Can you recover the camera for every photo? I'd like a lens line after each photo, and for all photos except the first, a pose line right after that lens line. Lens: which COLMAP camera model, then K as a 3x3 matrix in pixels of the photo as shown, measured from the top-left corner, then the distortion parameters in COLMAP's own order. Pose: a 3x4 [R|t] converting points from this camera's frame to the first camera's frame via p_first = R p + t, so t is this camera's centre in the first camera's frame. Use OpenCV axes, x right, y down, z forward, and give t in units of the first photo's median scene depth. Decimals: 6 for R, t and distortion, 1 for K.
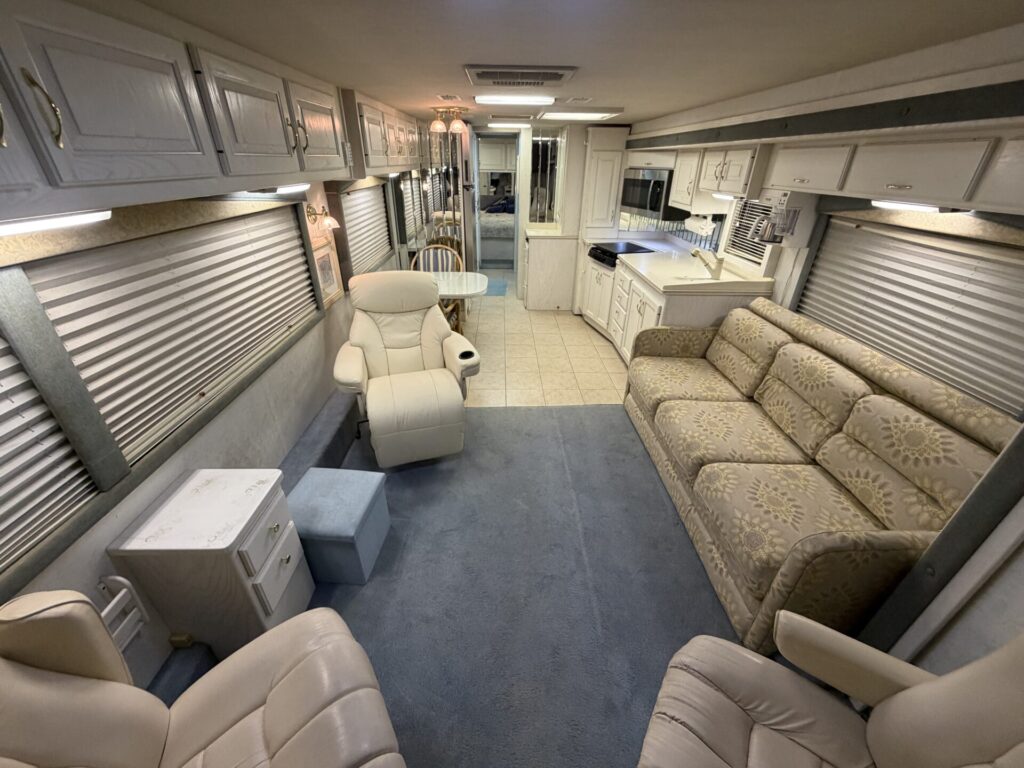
lens RADIAL K [[406.9, 0, 508.1], [0, 406.9, 385.5], [0, 0, 1]] dist [0.001004, -0.000210]
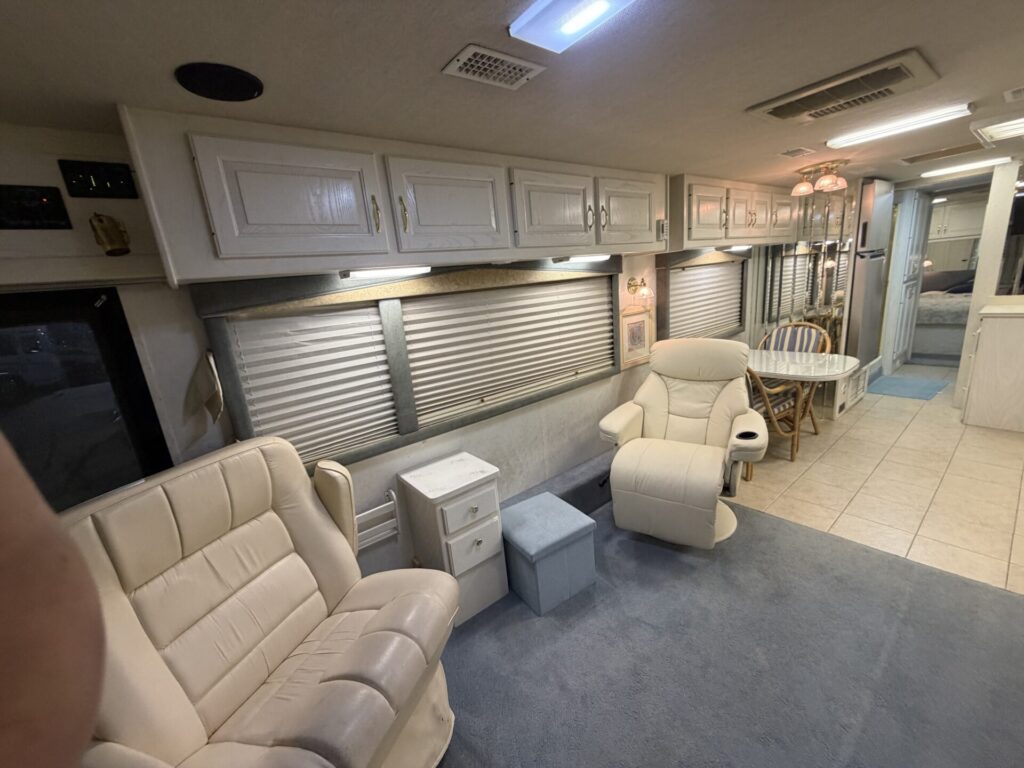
lens RADIAL K [[406.9, 0, 508.7], [0, 406.9, 386.0], [0, 0, 1]] dist [0.001004, -0.000210]
pose [[0.602016, 0.127497, -0.788239, 0.248173], [-0.294061, 0.953189, -0.070412, 0.029092], [0.742364, 0.274180, 0.611327, 0.127734]]
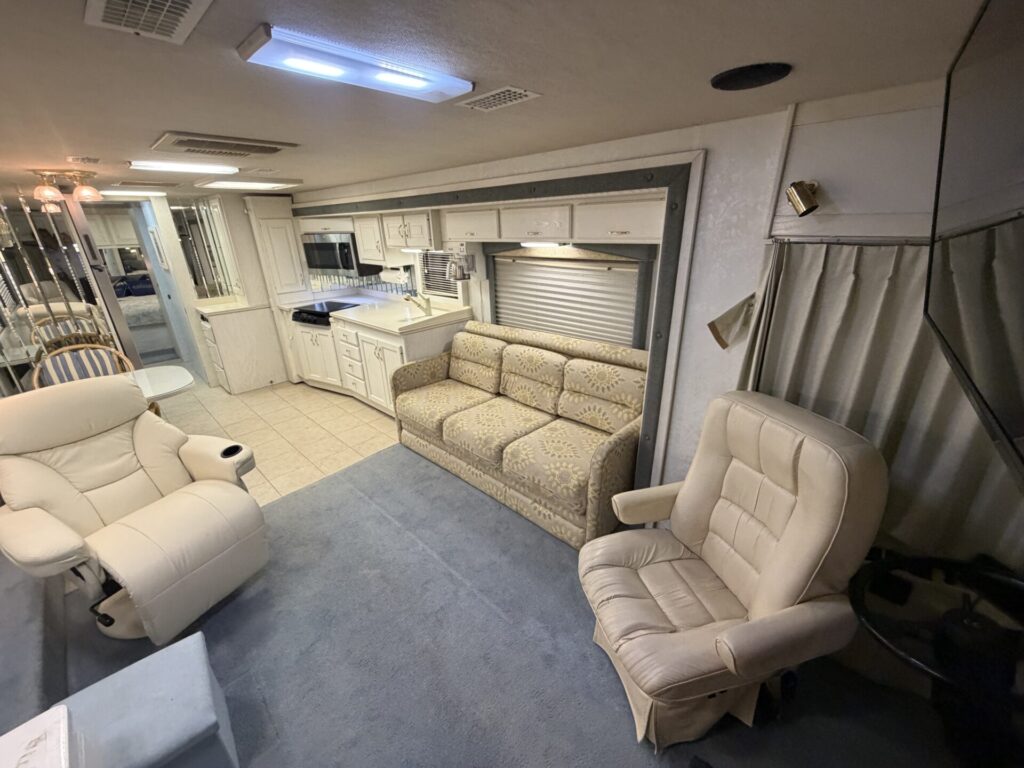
lens RADIAL K [[406.9, 0, 508.1], [0, 406.9, 385.6], [0, 0, 1]] dist [0.001004, -0.000210]
pose [[0.700894, -0.292930, 0.650338, -0.214802], [0.375735, 0.926644, 0.012442, 0.002763], [-0.606276, 0.235635, 0.759543, -0.002939]]
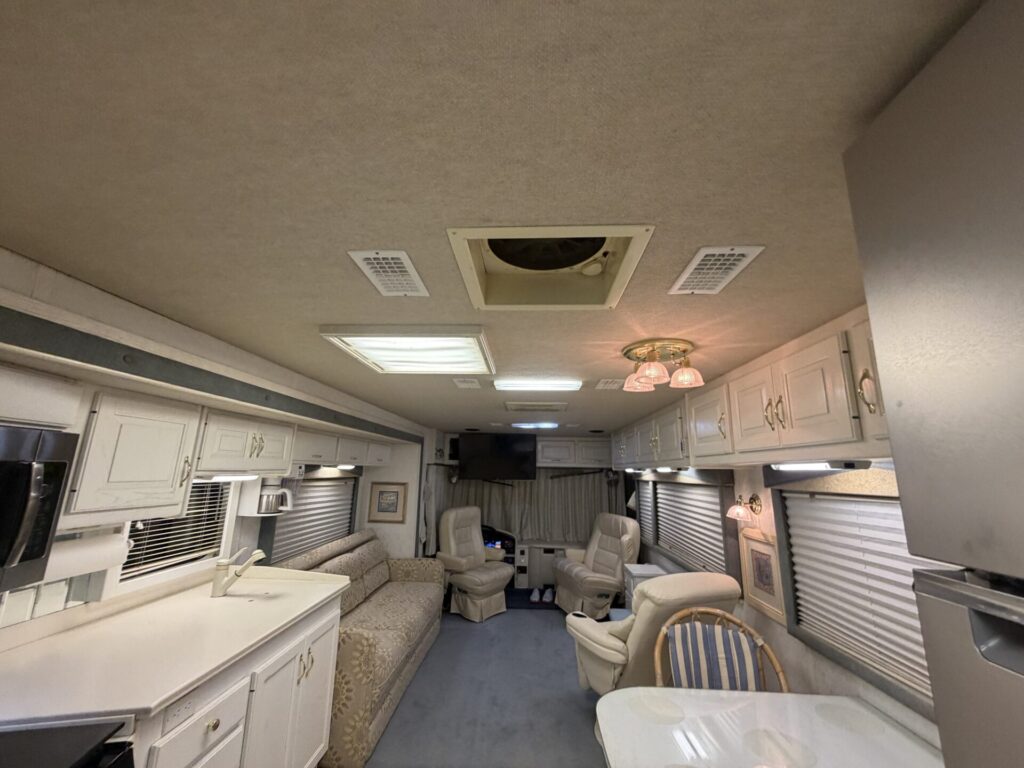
lens RADIAL K [[406.9, 0, 505.8], [0, 406.9, 385.0], [0, 0, 1]] dist [0.001004, -0.000210]
pose [[-0.997230, -0.016834, 0.072446, 0.020227], [0.005379, 0.955175, 0.295992, -0.989153], [-0.074181, 0.295562, -0.952439, 1.907851]]
